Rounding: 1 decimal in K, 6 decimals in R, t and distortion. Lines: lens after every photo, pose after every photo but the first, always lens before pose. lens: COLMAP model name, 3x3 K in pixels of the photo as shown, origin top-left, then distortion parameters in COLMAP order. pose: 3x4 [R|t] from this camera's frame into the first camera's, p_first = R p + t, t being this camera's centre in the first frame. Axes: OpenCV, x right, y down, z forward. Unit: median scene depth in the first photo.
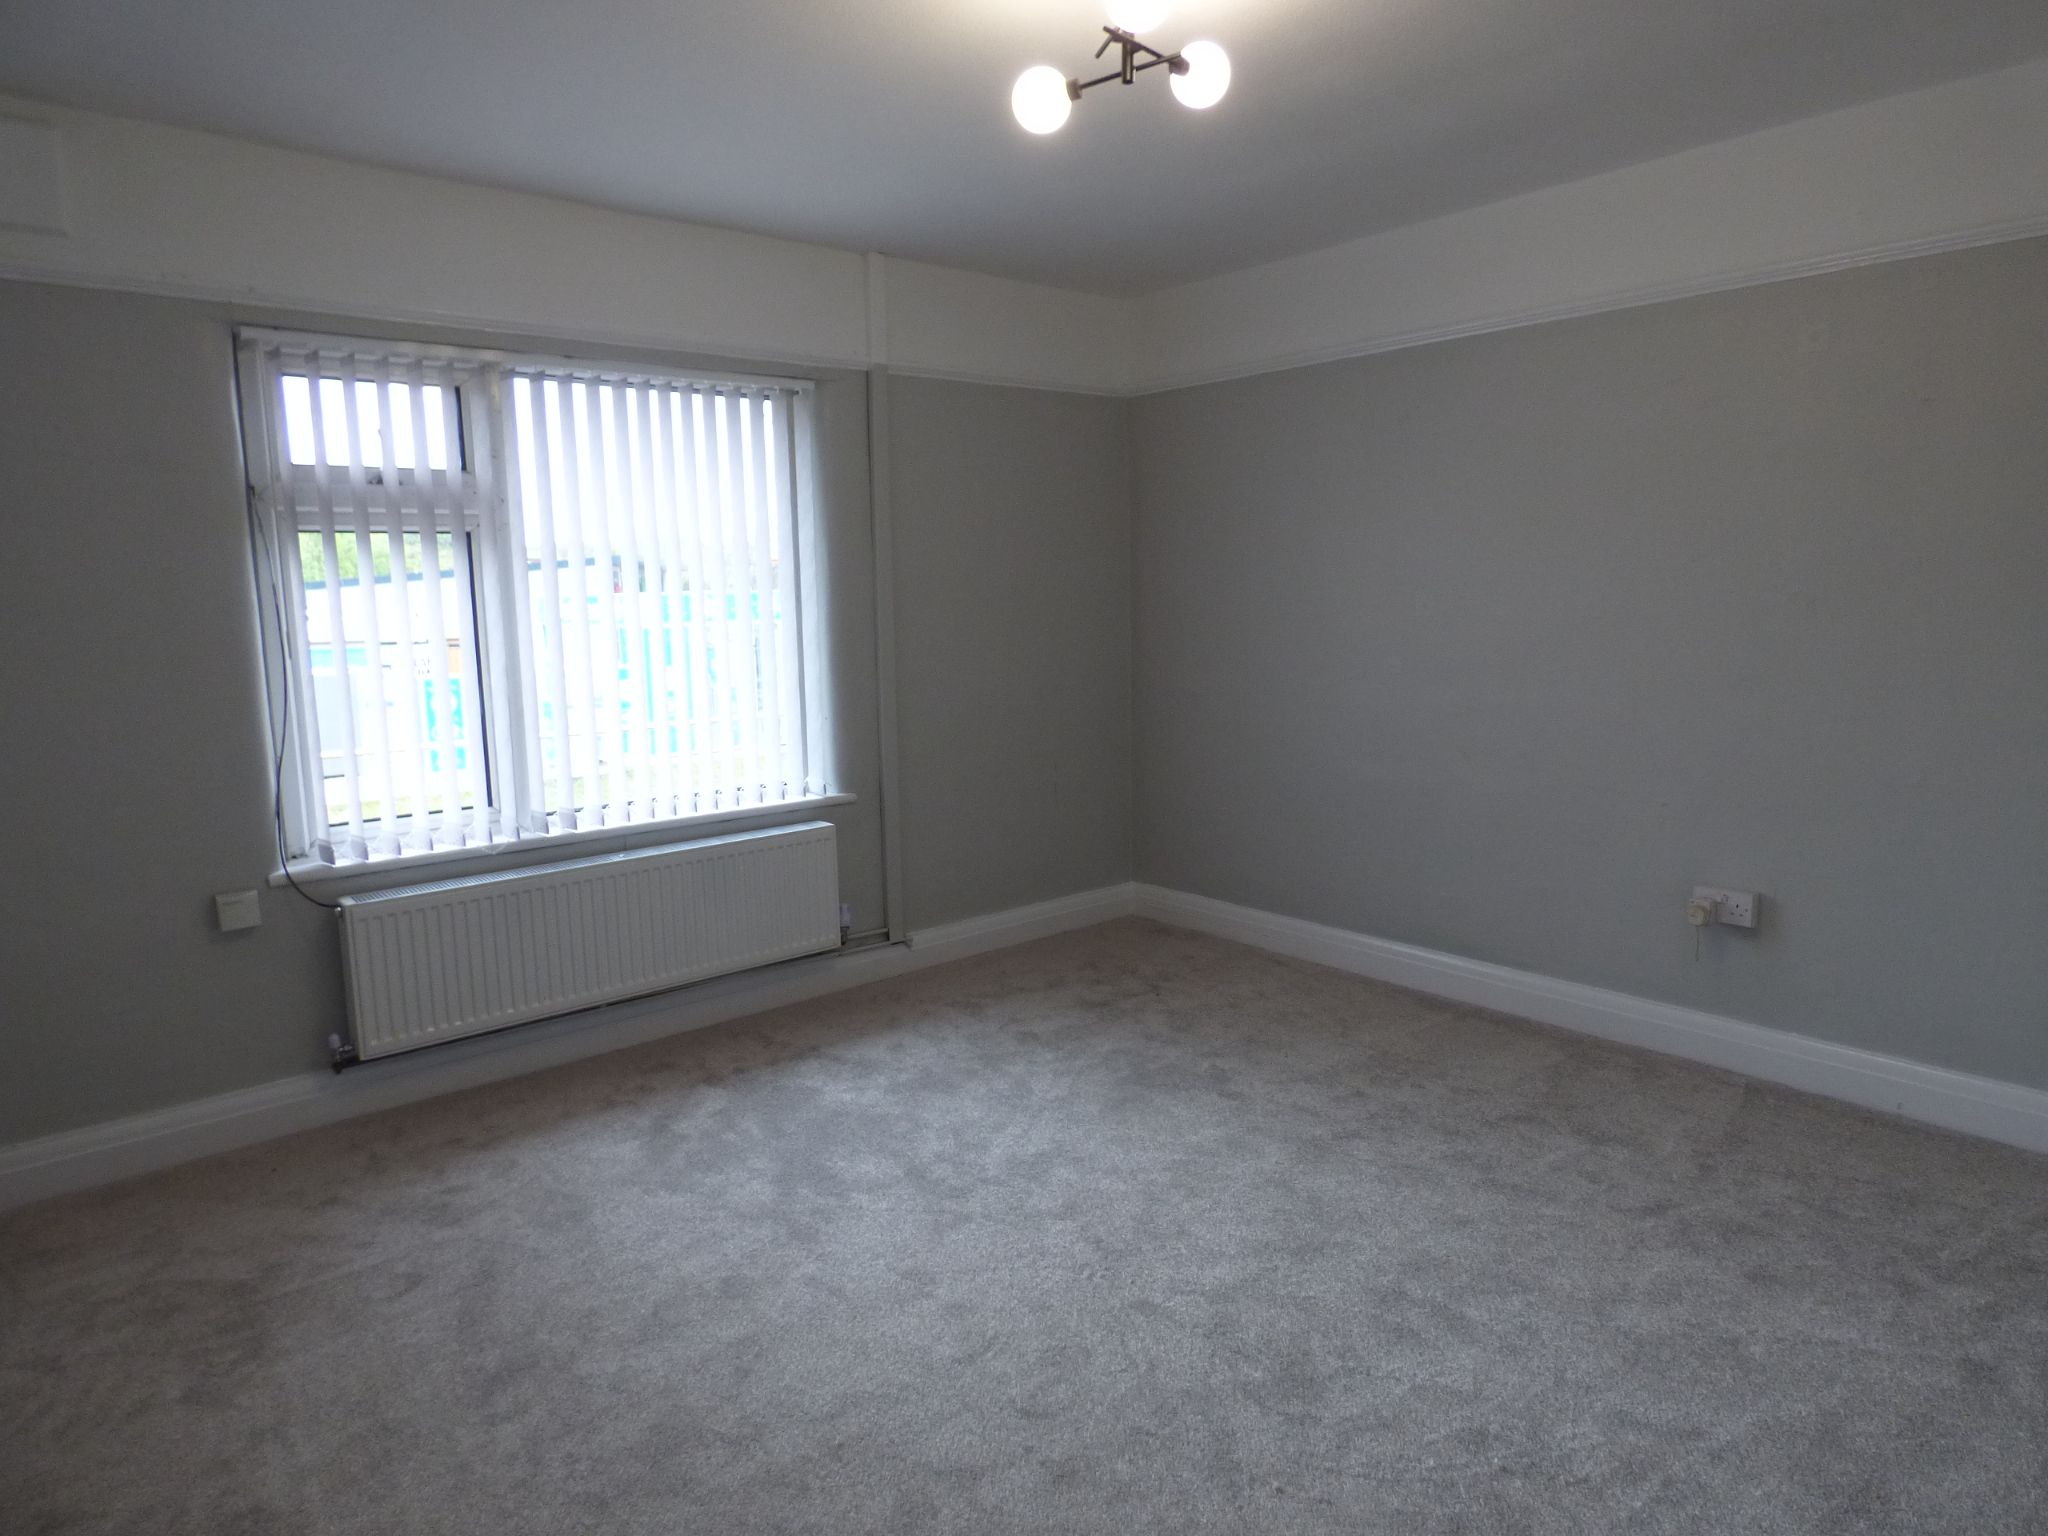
lens RADIAL K [[1245.0, 0, 1024.0], [0, 1245.0, 768.0], [0, 0, 1]] dist [-0.041222, 0.034588]
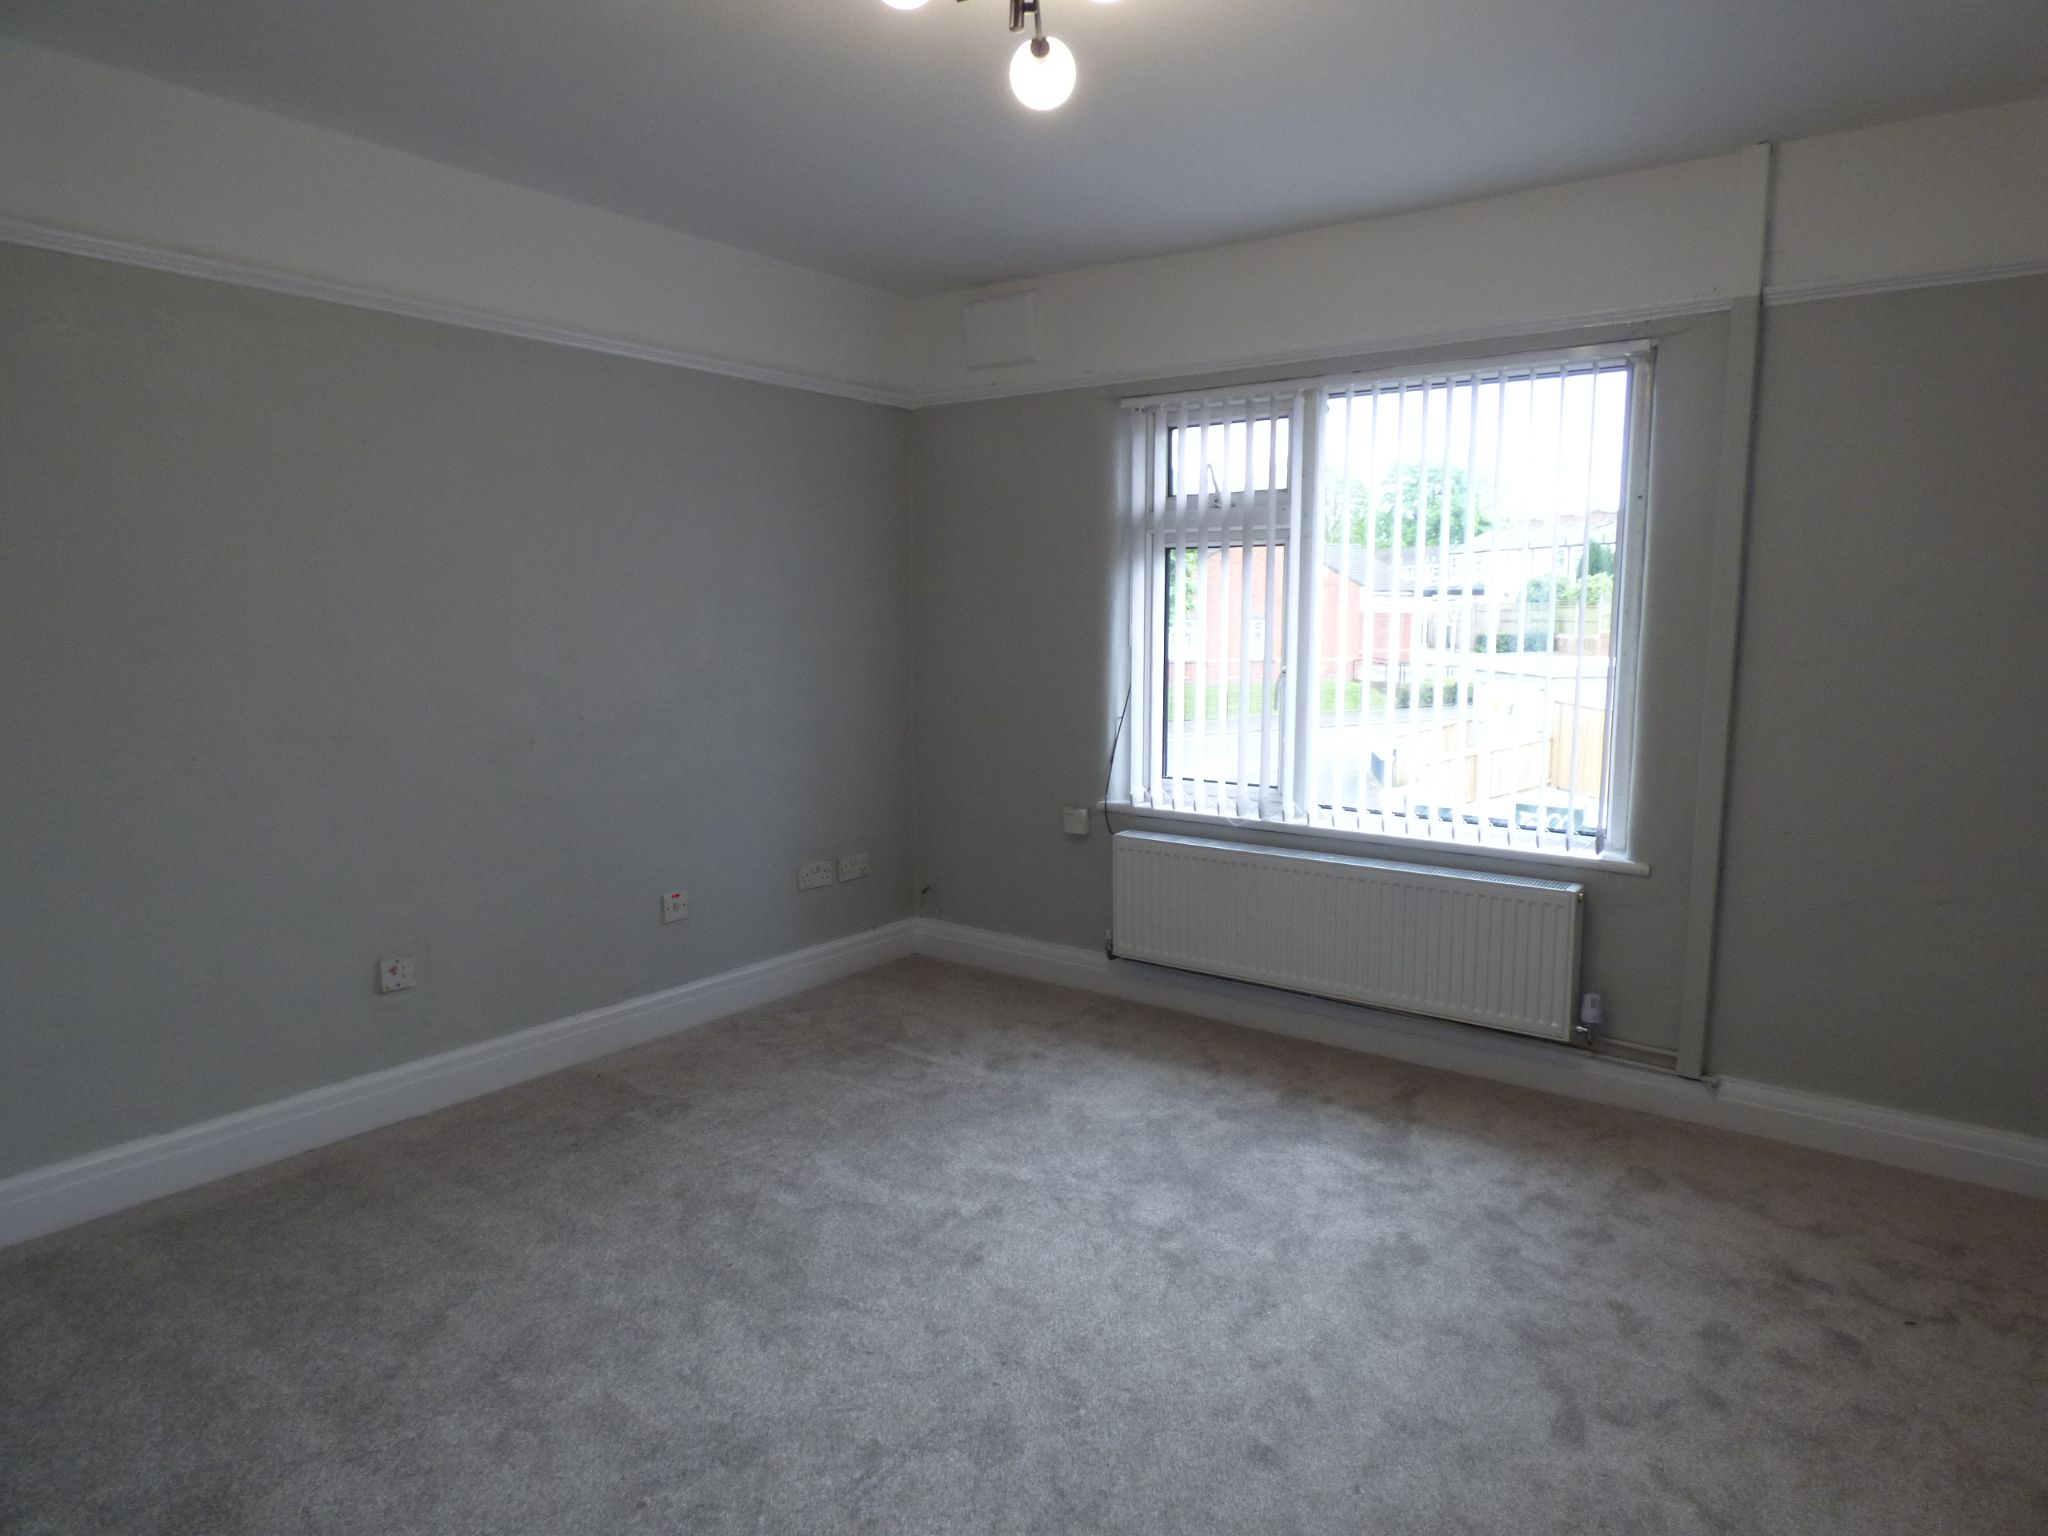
lens RADIAL K [[1245.0, 0, 1024.0], [0, 1245.0, 768.0], [0, 0, 1]] dist [-0.041222, 0.034588]
pose [[0.213775, 0.148257, -0.965567, 0.622113], [-0.141944, 0.982641, 0.119452, -0.091496], [0.966516, 0.111521, 0.231108, 0.530590]]
